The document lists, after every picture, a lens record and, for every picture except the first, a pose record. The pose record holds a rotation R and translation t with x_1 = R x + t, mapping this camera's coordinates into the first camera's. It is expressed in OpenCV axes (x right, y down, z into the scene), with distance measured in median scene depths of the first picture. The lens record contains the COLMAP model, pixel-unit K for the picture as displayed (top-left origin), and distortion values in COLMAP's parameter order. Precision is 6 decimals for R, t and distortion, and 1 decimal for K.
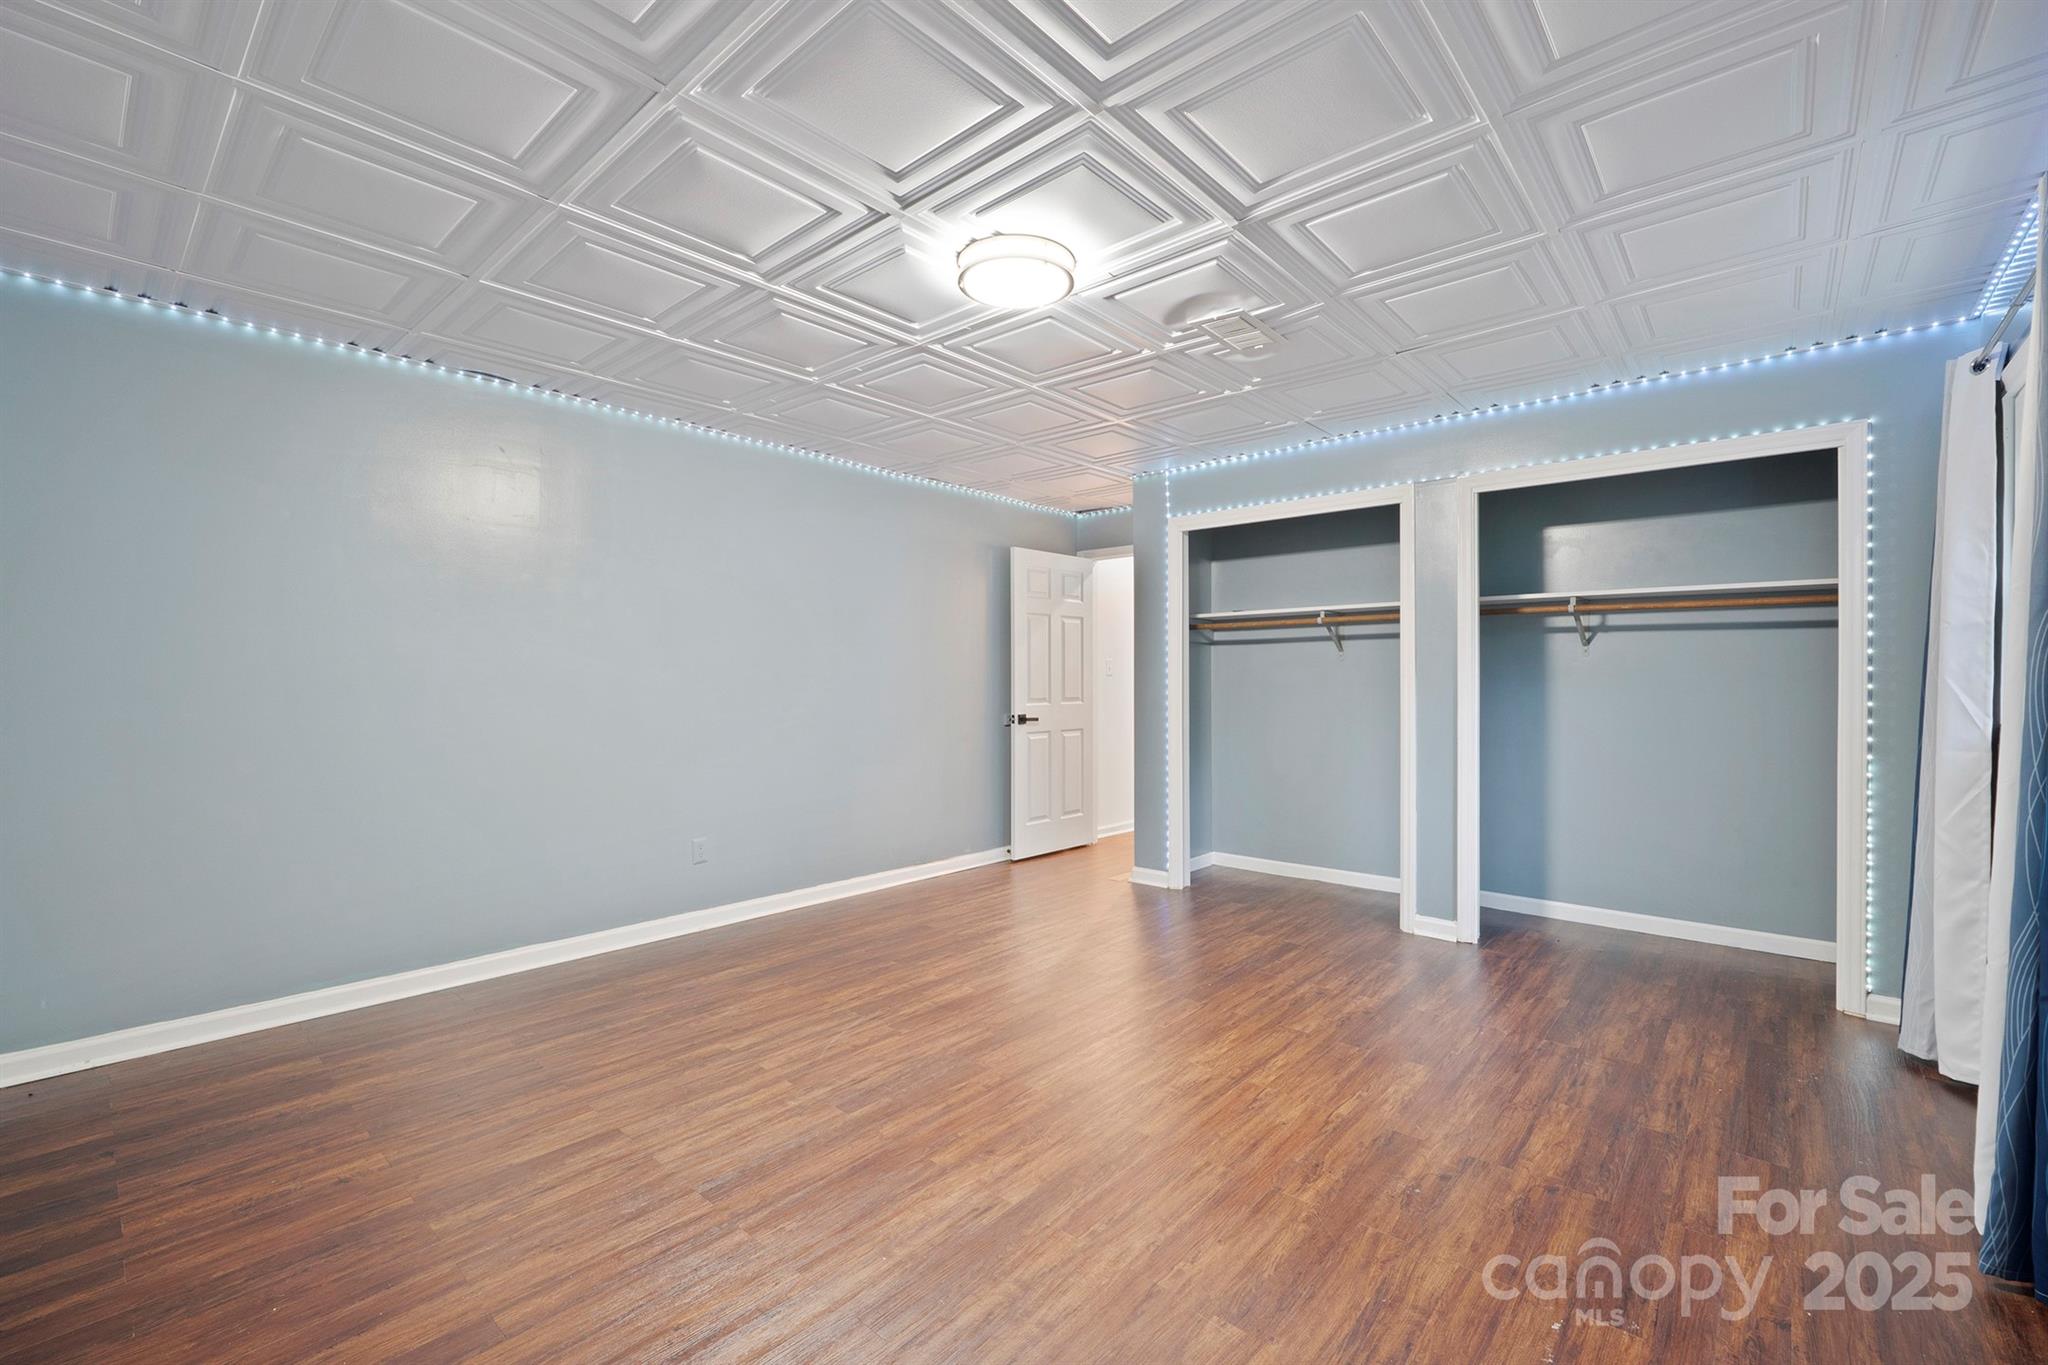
lens RADIAL K [[855.5, 0, 1025.0], [0, 855.5, 672.9], [0, 0, 1]] dist [-0.000740, 0.000017]
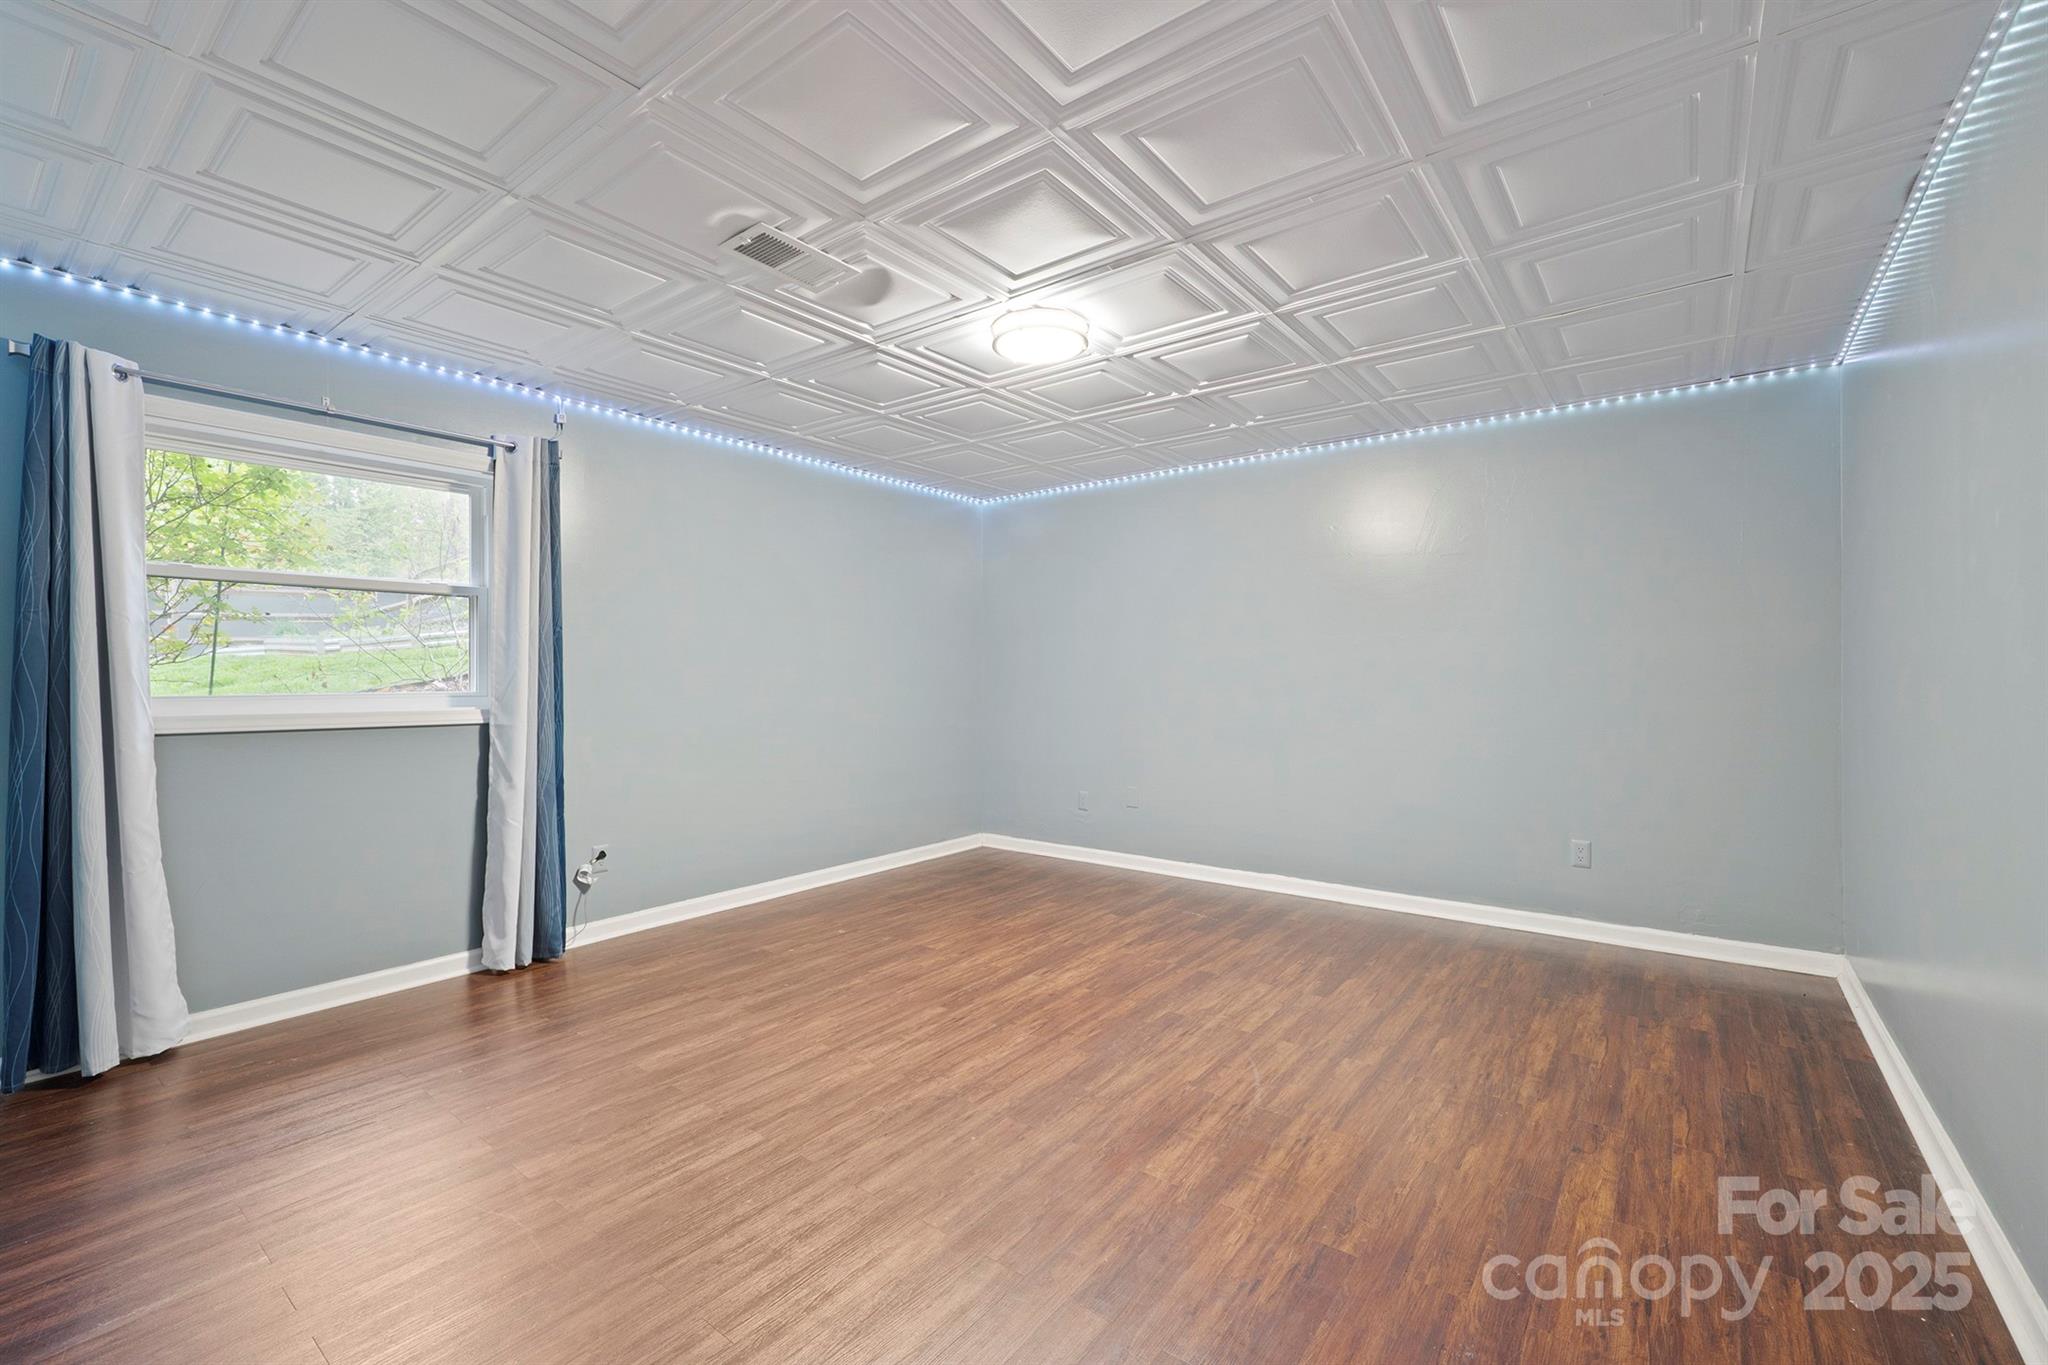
lens RADIAL K [[855.5, 0, 1025.0], [0, 855.5, 672.9], [0, 0, 1]] dist [-0.000740, 0.000017]
pose [[-0.997571, -0.001031, -0.069649, 0.095674], [-0.000606, 0.999981, -0.006121, 0.015175], [0.069654, -0.006064, -0.997553, 2.169008]]
